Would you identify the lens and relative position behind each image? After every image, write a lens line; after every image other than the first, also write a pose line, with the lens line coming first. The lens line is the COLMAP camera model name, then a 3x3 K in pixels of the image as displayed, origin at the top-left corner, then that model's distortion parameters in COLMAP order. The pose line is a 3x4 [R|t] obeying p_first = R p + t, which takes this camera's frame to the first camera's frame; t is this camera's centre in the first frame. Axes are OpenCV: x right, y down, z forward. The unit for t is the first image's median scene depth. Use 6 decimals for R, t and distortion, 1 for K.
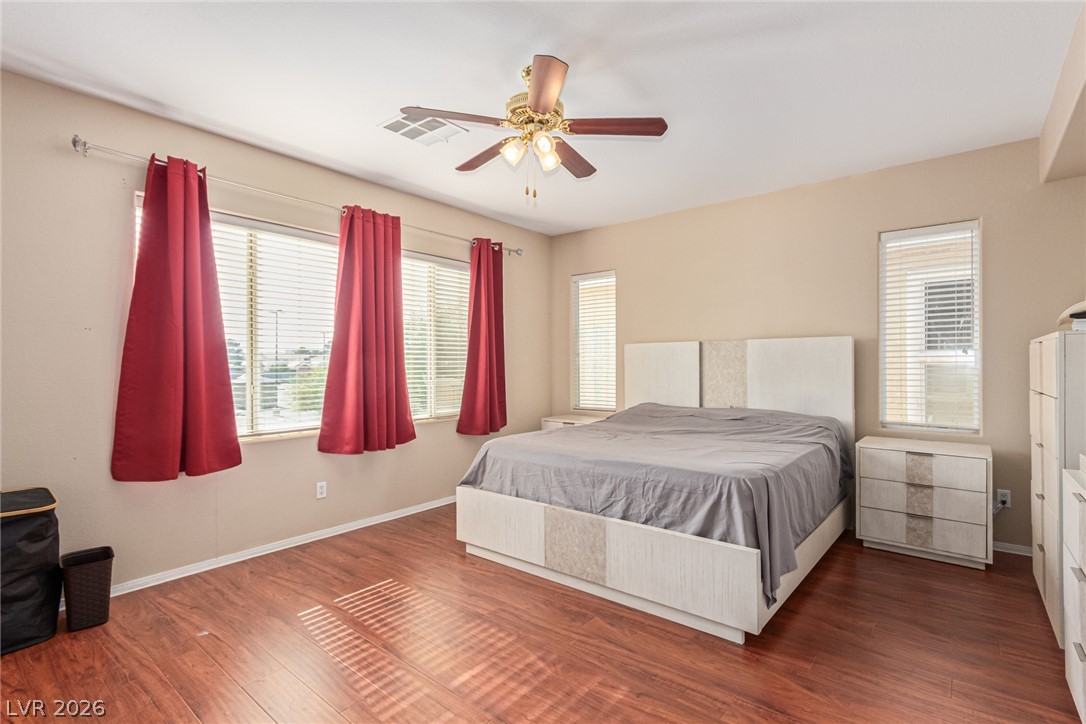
lens RADIAL K [[507.8, 0, 539.4], [0, 507.8, 368.9], [0, 0, 1]] dist [0.015491, -0.002854]
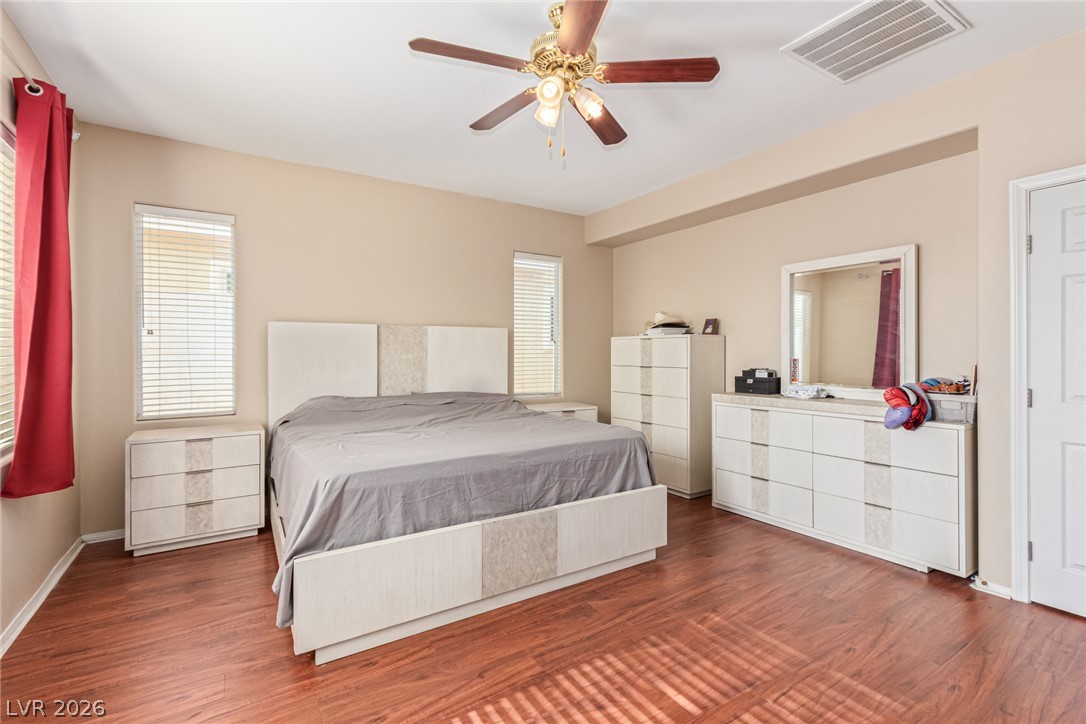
lens RADIAL K [[507.8, 0, 572.1], [0, 507.8, 350.5], [0, 0, 1]] dist [0.015491, -0.002854]
pose [[0.287756, 0.007818, 0.957672, -0.777925], [0.004169, 0.999947, -0.009416, 0.004323], [-0.957695, 0.006702, 0.287708, 0.677025]]
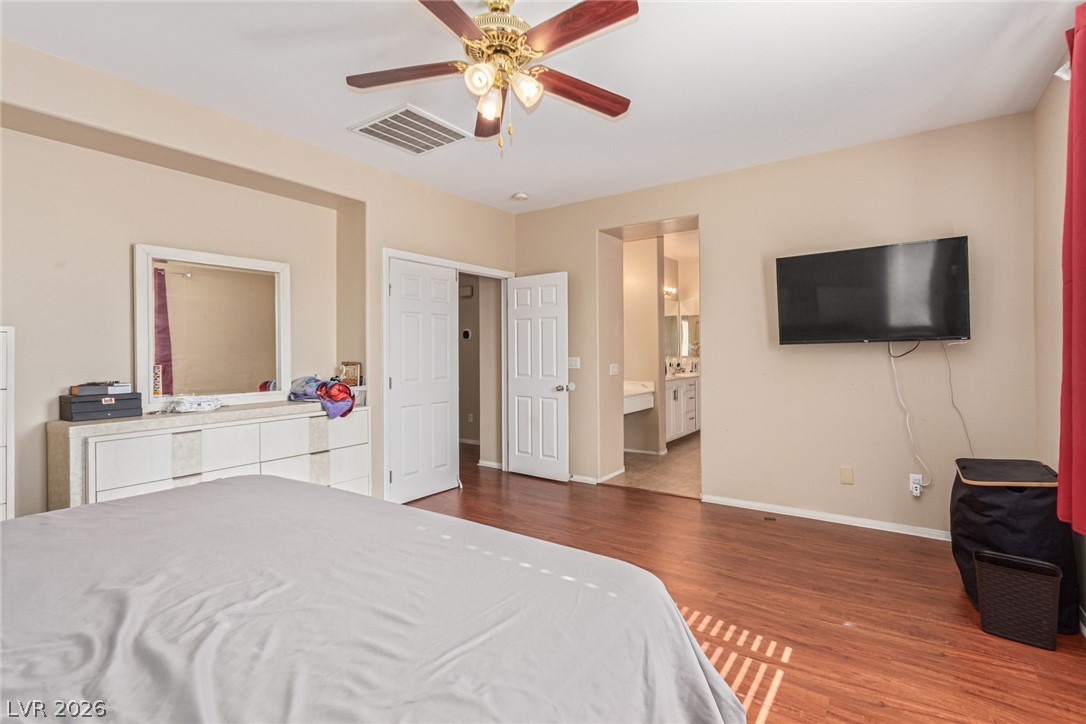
lens RADIAL K [[507.8, 0, 546.5], [0, 507.8, 351.9], [0, 0, 1]] dist [0.015491, -0.002854]
pose [[-0.995732, 0.014848, -0.091093, -0.012067], [0.014850, 0.999890, 0.000654, -0.002253], [0.091092, -0.000701, -0.995842, 1.666854]]
